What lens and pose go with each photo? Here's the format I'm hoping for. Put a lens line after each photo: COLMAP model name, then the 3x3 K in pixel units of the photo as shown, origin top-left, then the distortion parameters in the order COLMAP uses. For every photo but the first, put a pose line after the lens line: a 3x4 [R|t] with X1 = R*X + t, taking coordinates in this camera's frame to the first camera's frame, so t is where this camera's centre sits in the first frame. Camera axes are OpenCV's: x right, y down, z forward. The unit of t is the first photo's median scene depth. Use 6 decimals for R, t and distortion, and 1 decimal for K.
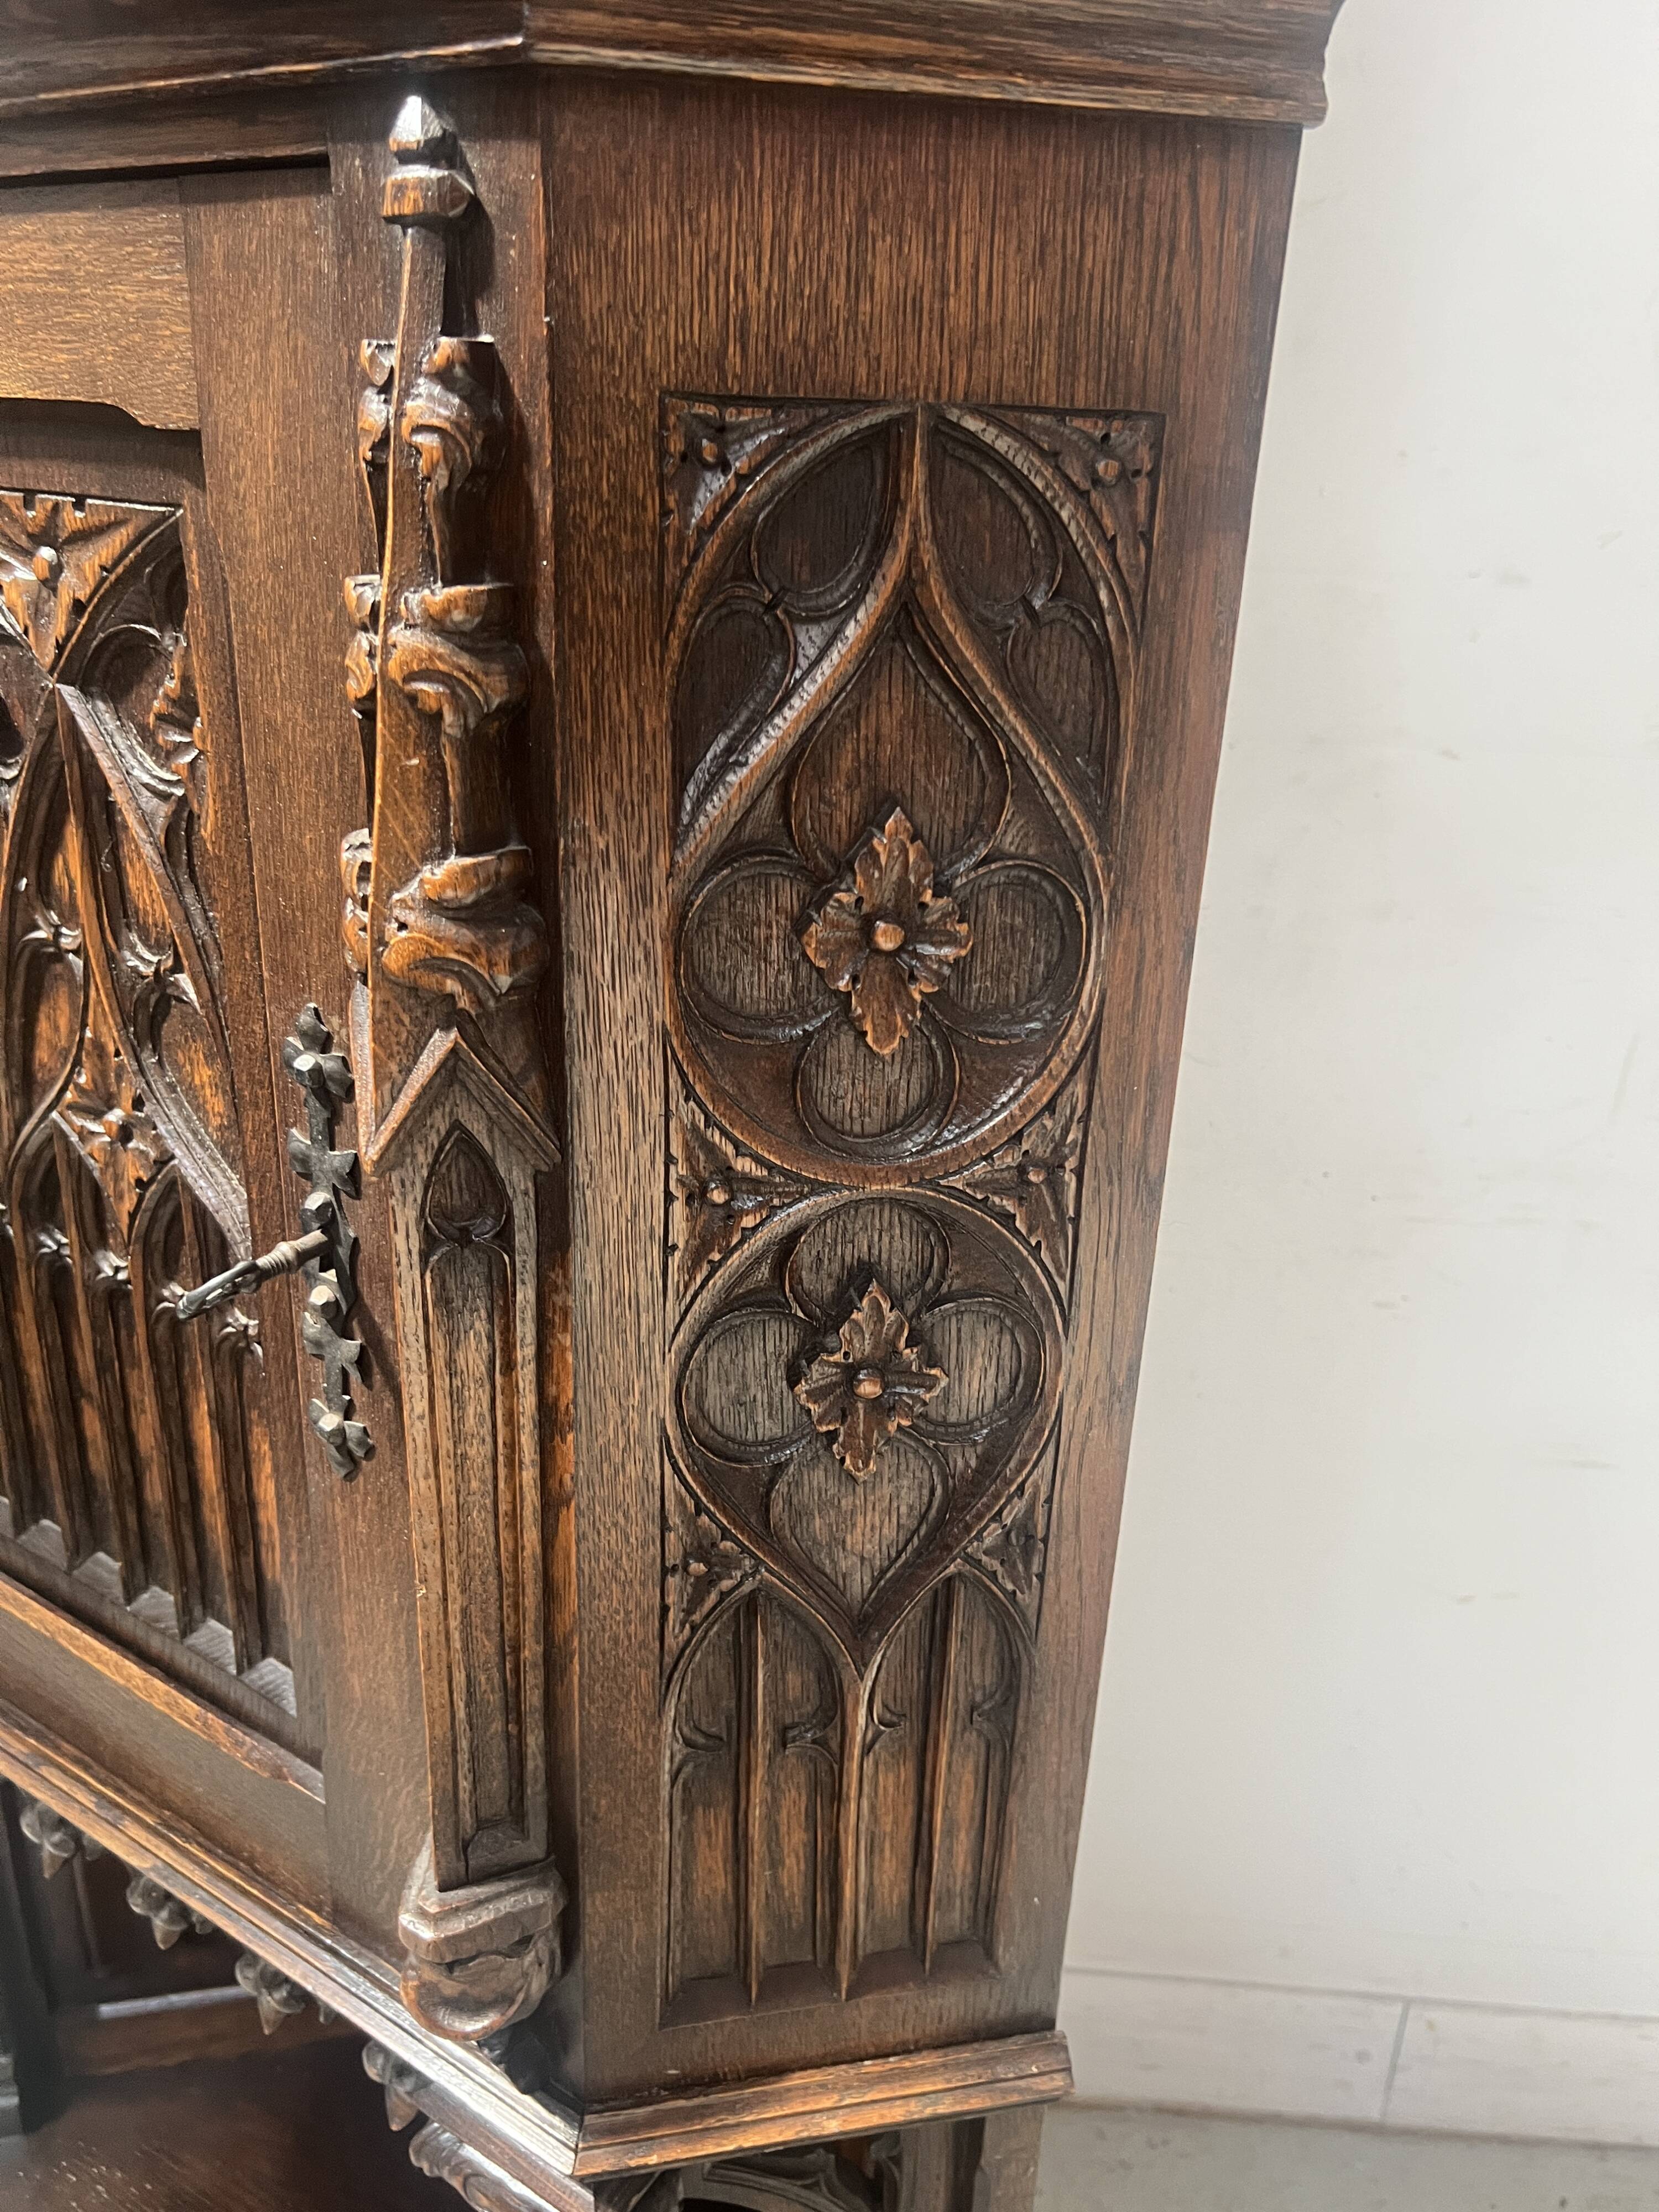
lens RADIAL K [[1738.1, 0, 784.1], [0, 1738.1, 1134.7], [0, 0, 1]] dist [0.015483, 0.006740]
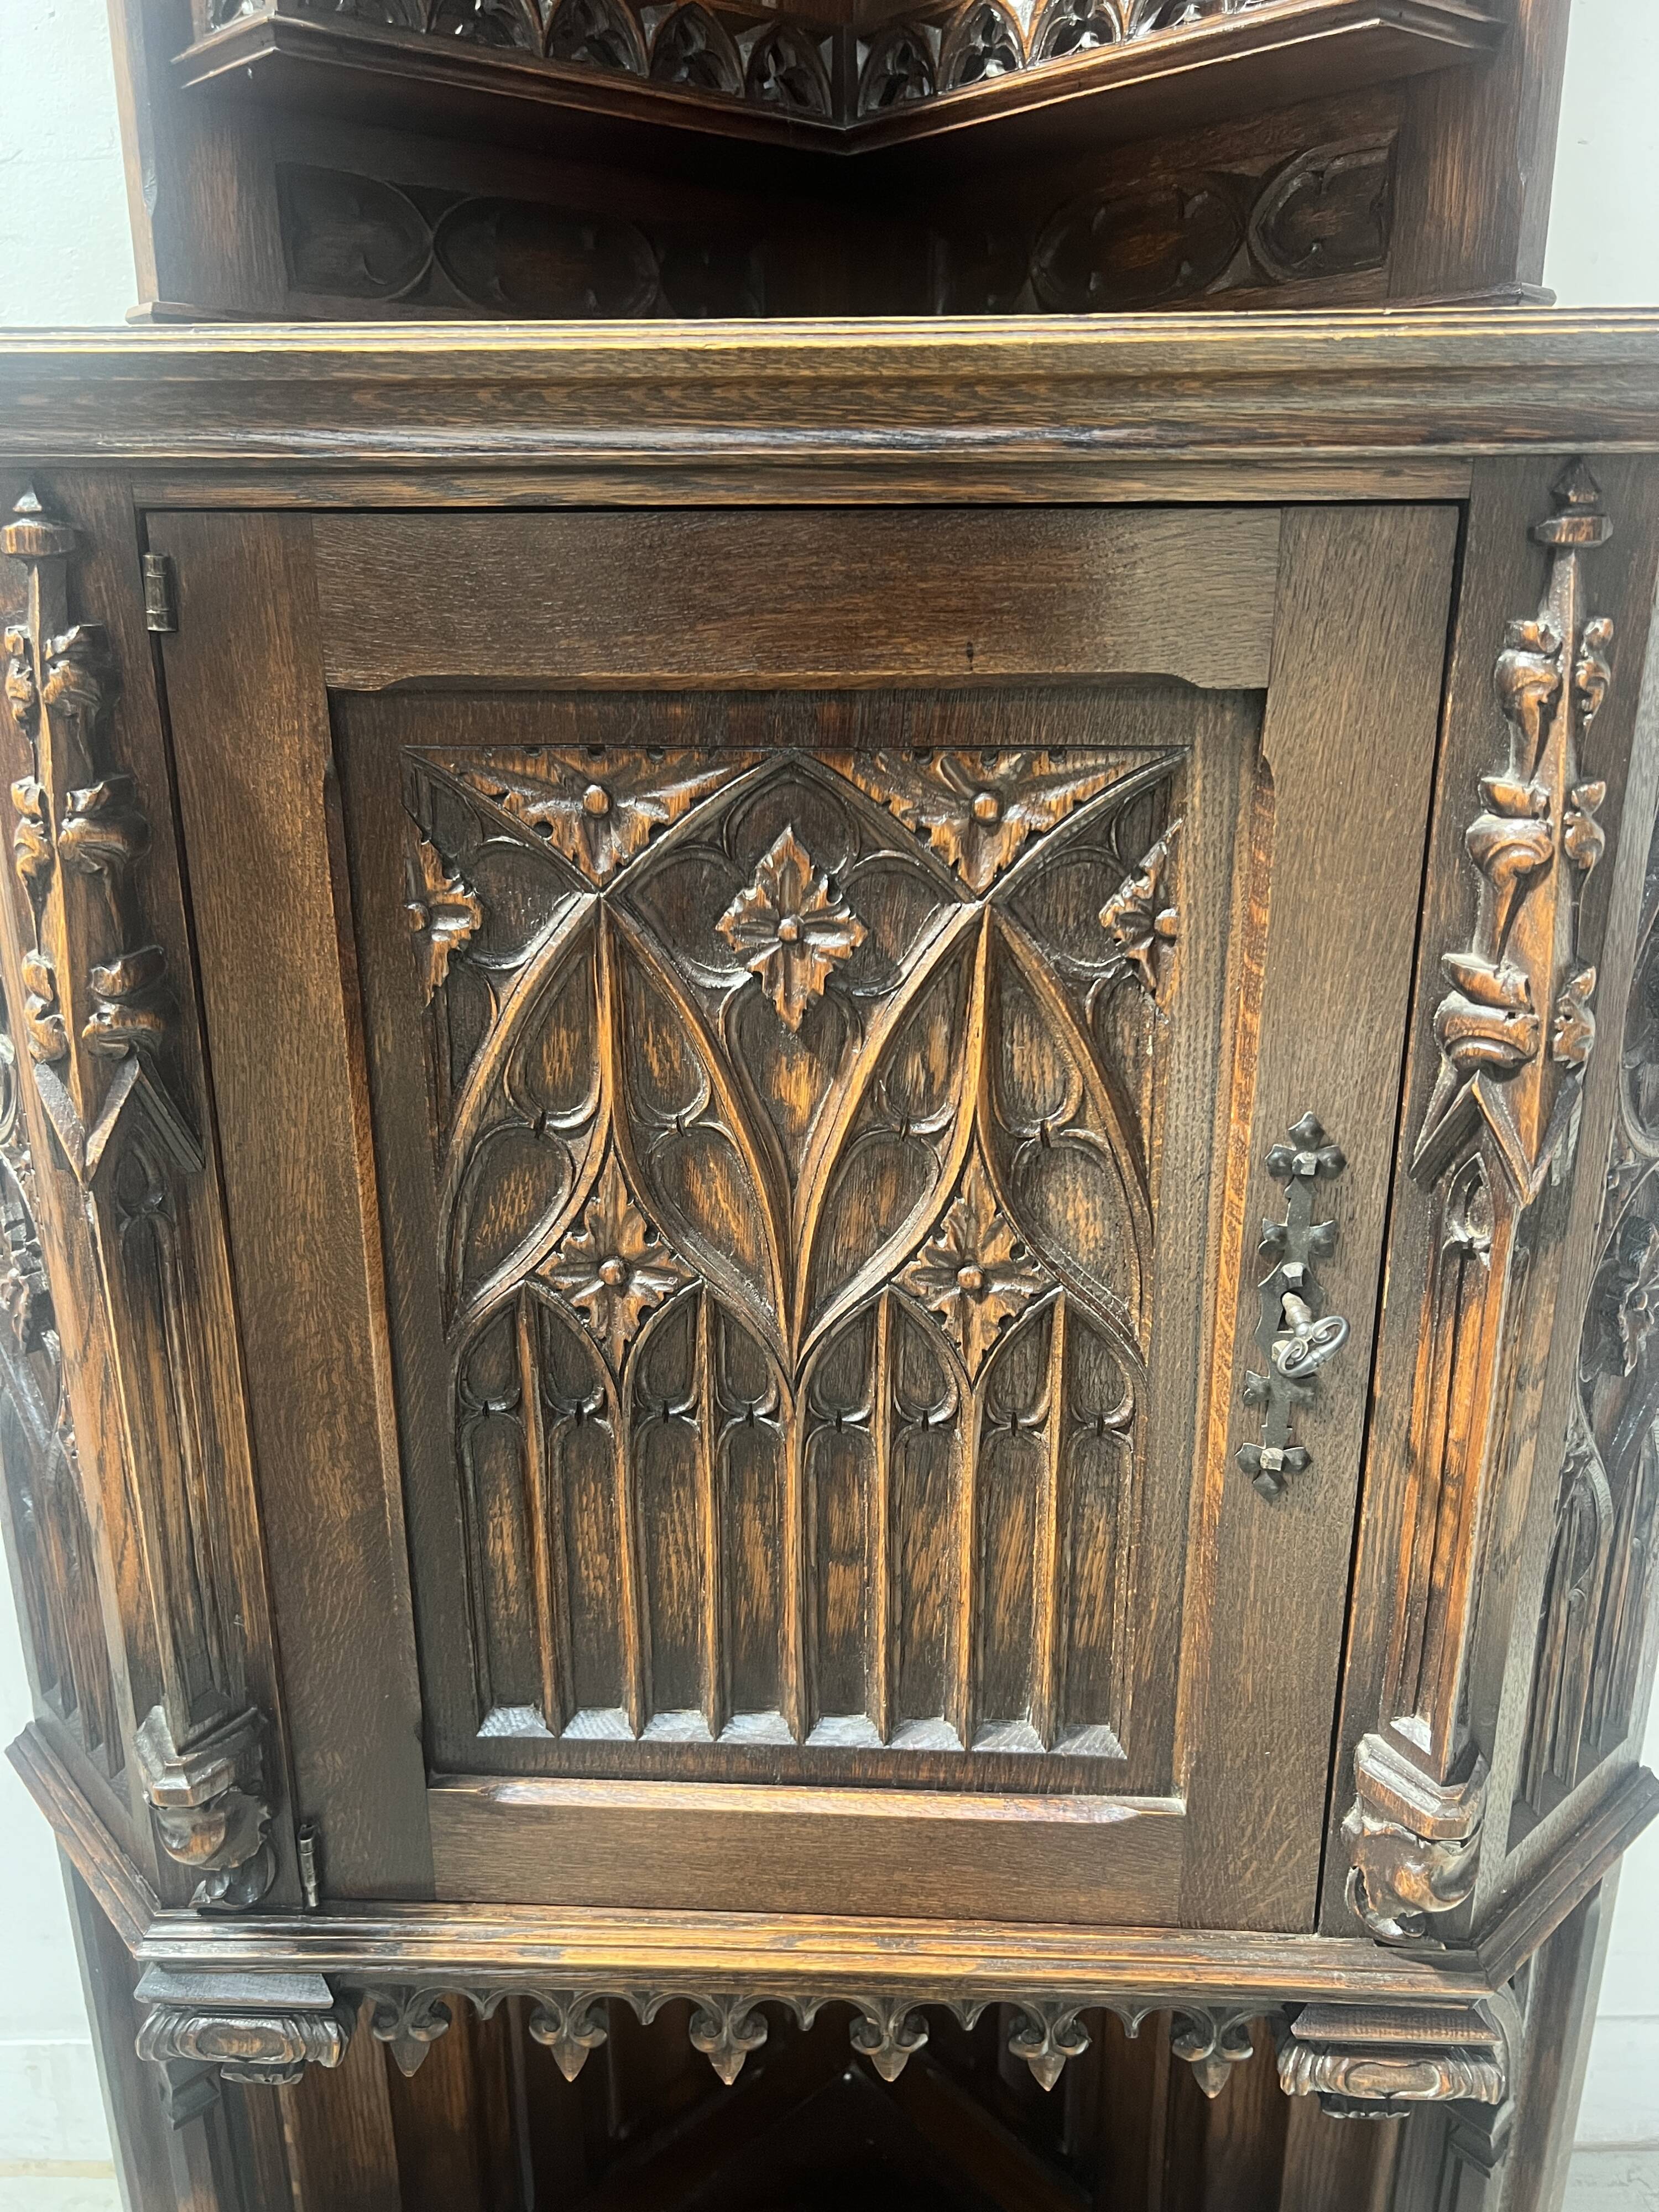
lens RADIAL K [[1708.2, 0, 832.8], [0, 1708.2, 1140.6], [0, 0, 1]] dist [0.054585, -0.064953]
pose [[0.849561, -0.192064, 0.491281, -1.243663], [0.230303, 0.972955, -0.017885, -0.117246], [-0.474559, 0.128337, 0.870817, 0.064740]]
